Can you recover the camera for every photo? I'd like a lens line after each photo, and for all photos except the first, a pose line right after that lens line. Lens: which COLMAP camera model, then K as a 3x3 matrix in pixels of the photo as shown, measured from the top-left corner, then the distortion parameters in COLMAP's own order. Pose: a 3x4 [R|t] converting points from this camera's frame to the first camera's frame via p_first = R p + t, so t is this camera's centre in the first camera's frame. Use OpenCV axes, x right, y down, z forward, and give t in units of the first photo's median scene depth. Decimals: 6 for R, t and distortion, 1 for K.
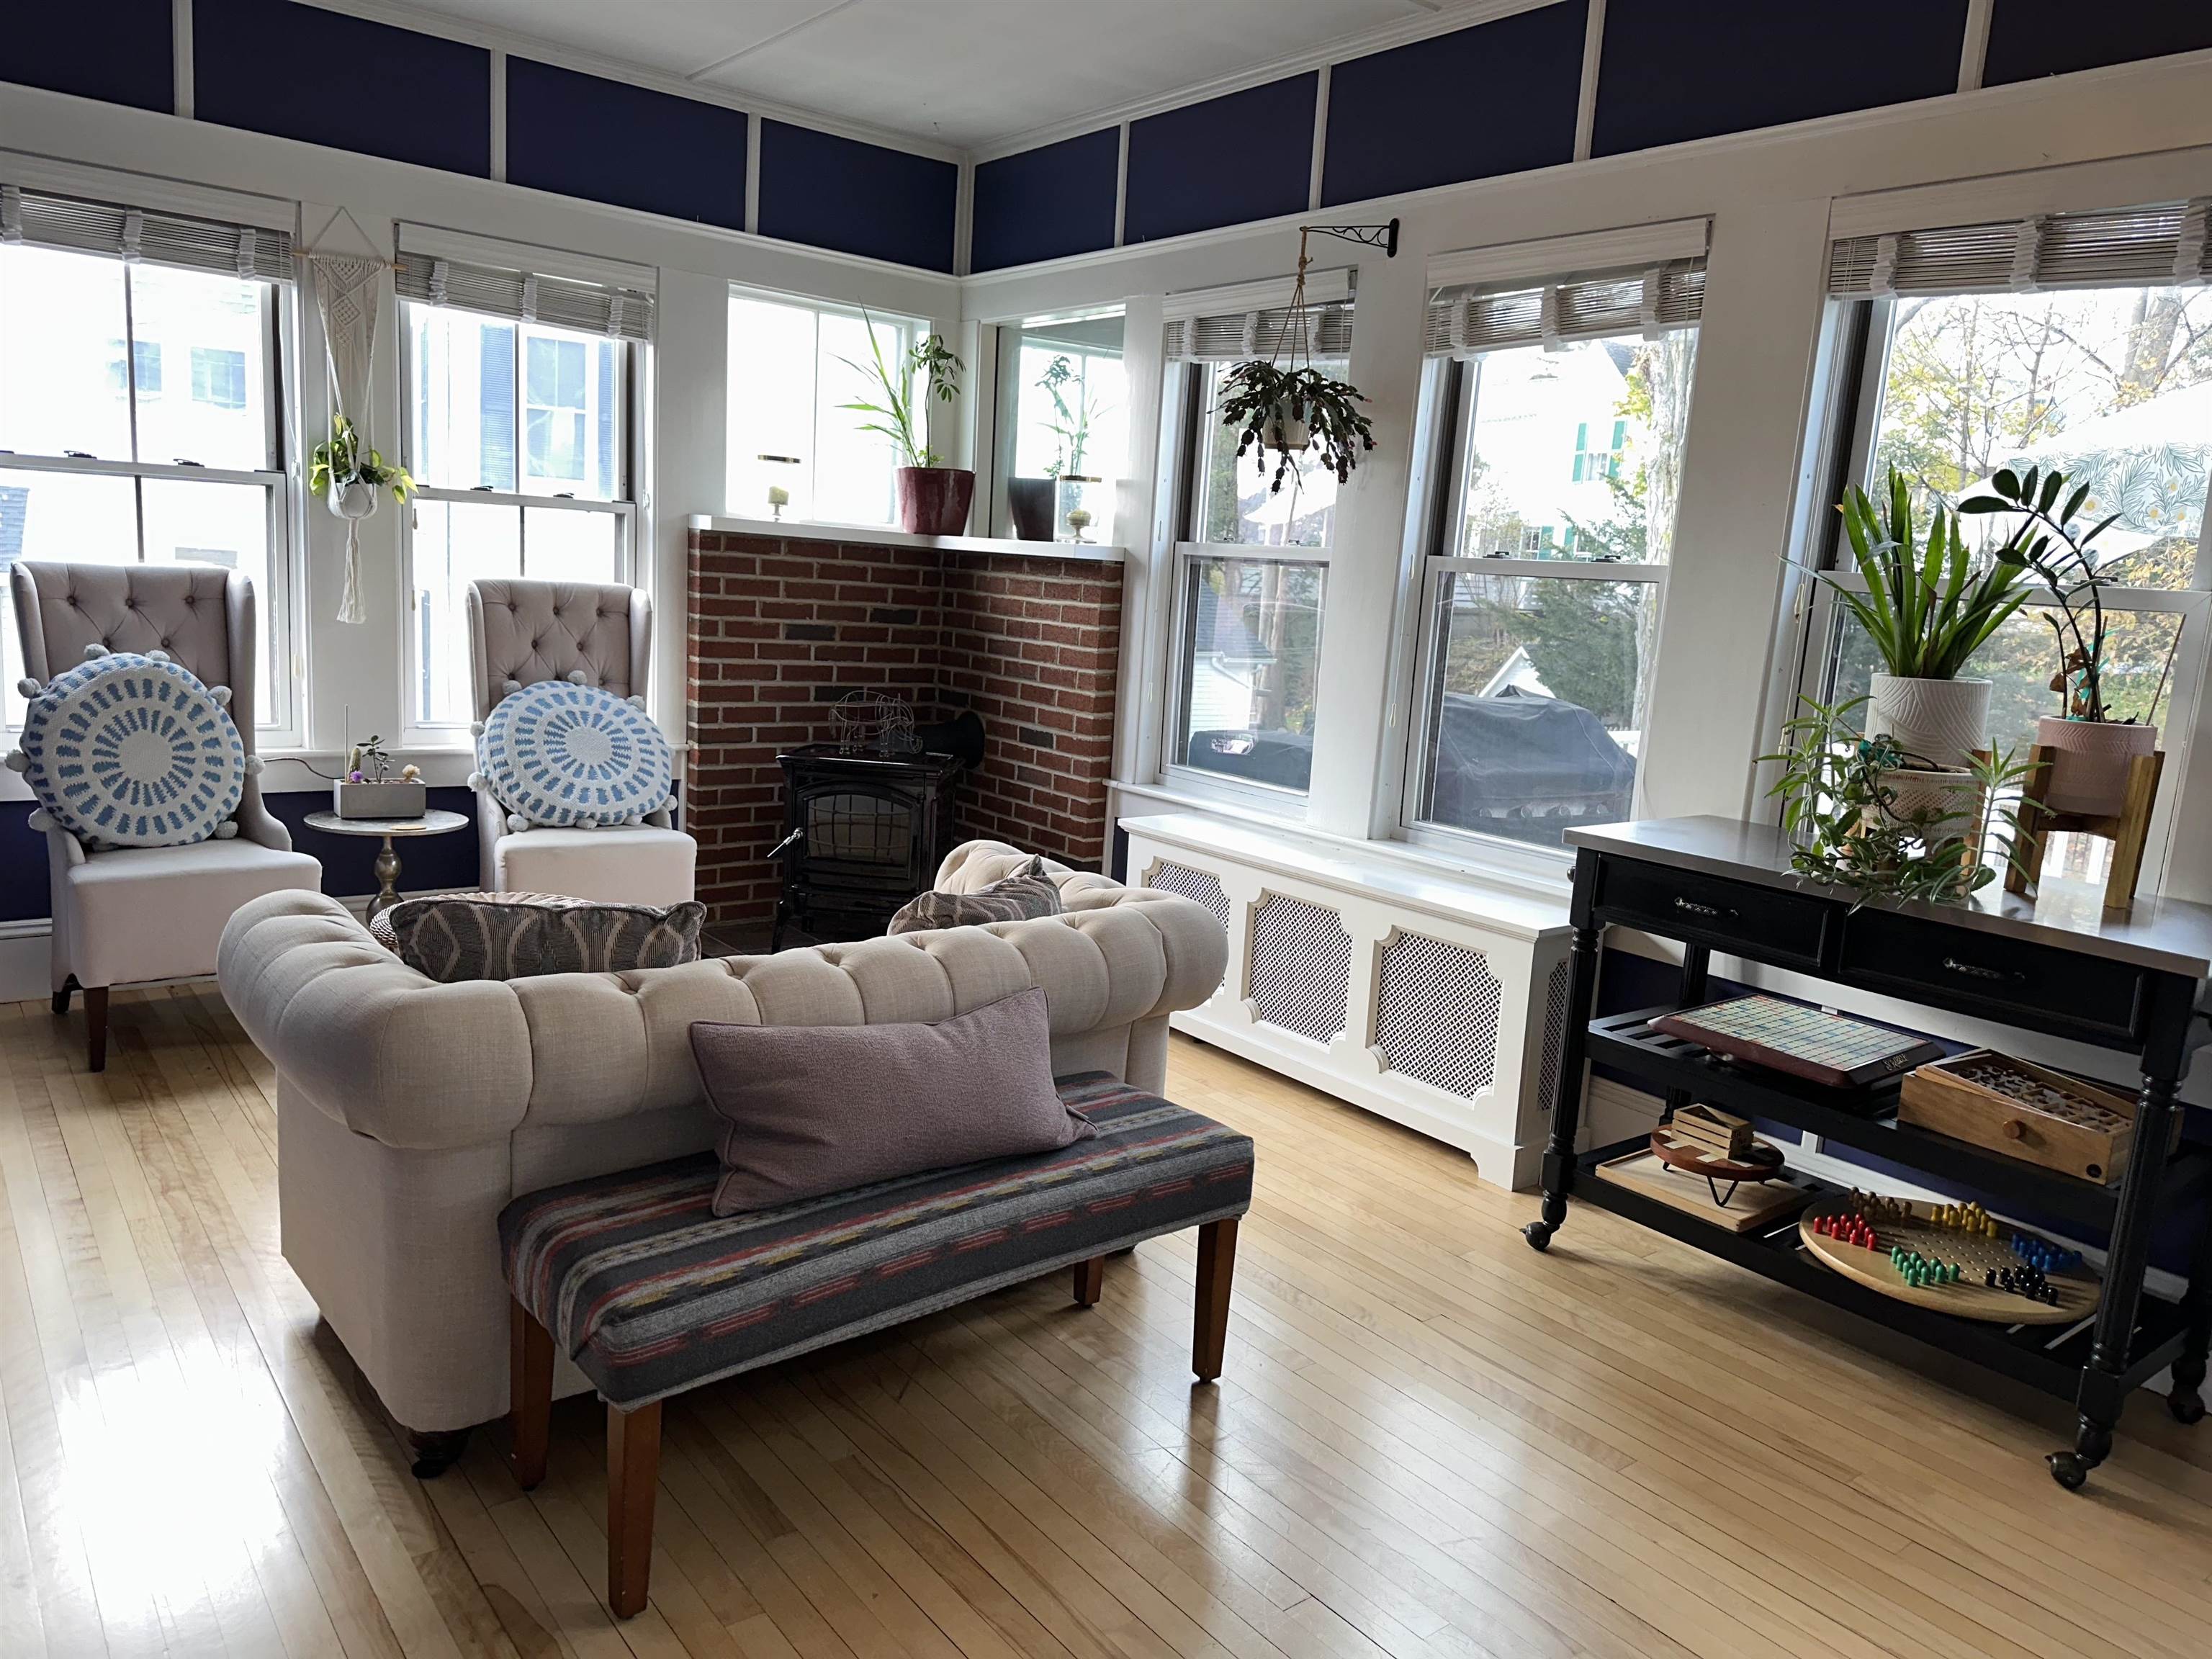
lens RADIAL K [[1553.3, 0, 1106.0], [0, 1553.3, 829.5], [0, 0, 1]] dist [0.059604, -0.095183]
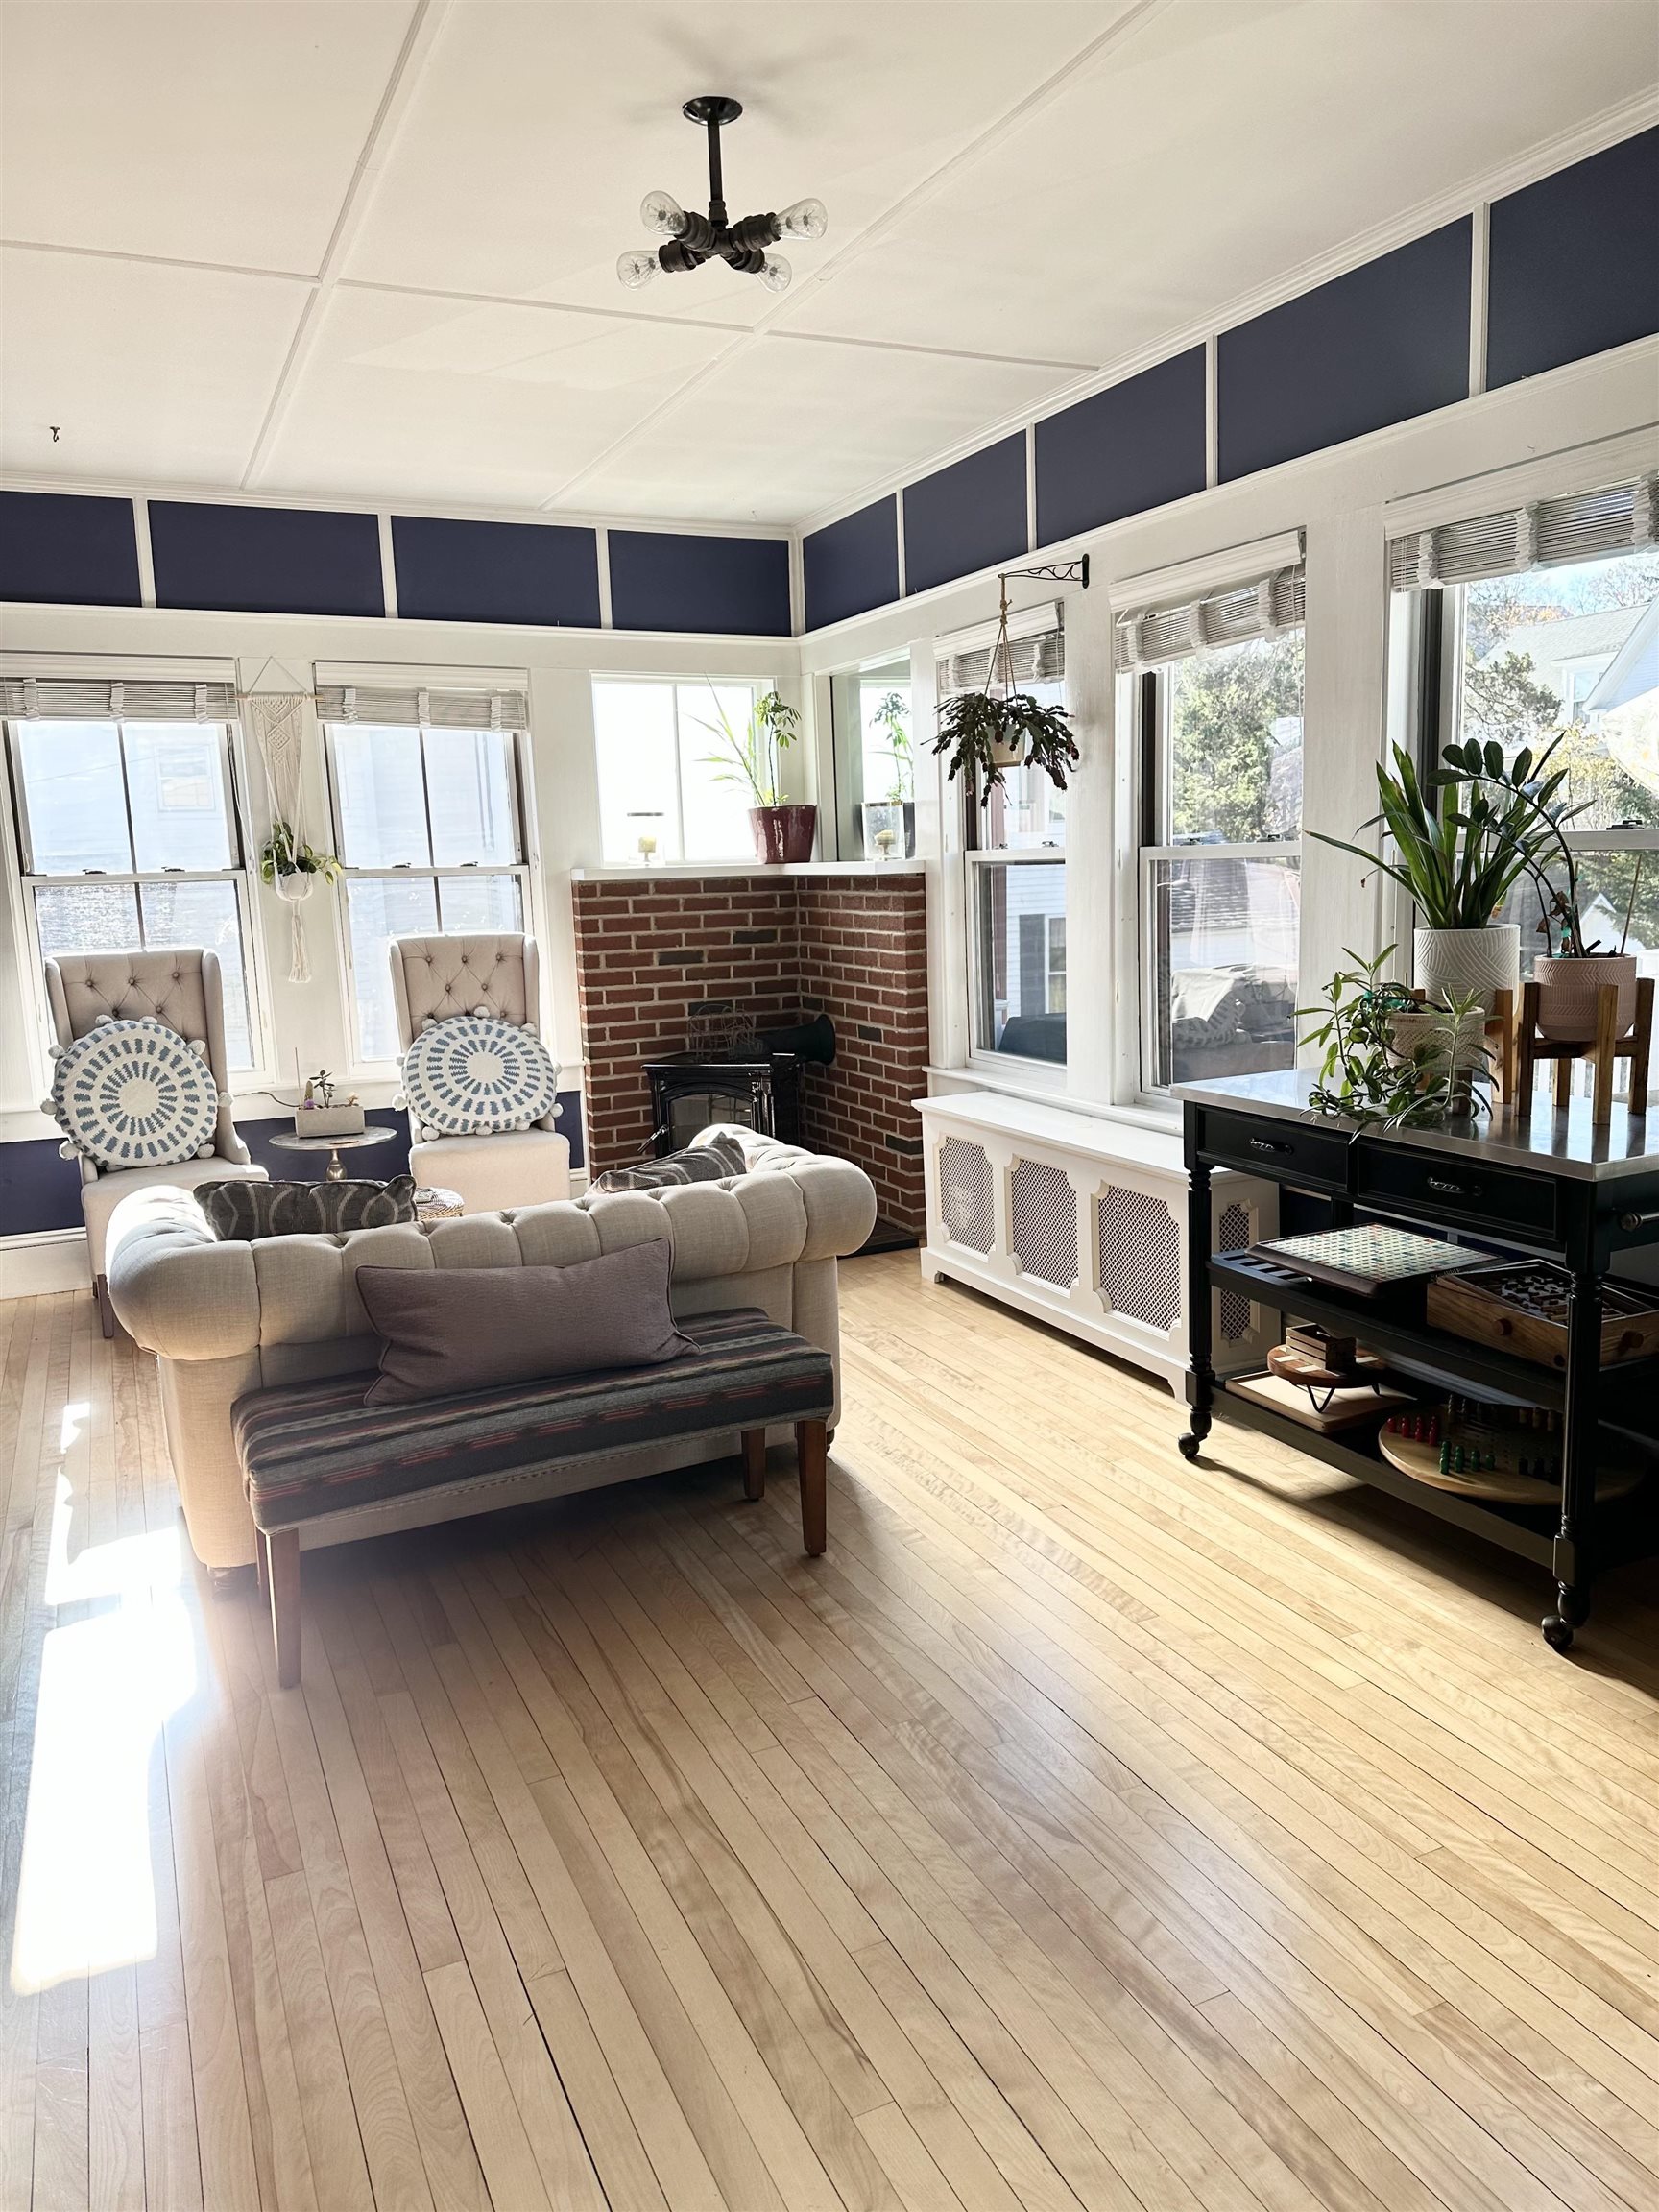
lens RADIAL K [[1501.5, 0, 829.5], [0, 1501.5, 1106.0], [0, 0, 1]] dist [0.002803, 0.001082]
pose [[0.973007, -0.059858, -0.222877, 0.214875], [0.057081, 0.998191, -0.018885, 0.015661], [0.223605, 0.005653, 0.974664, -0.090301]]
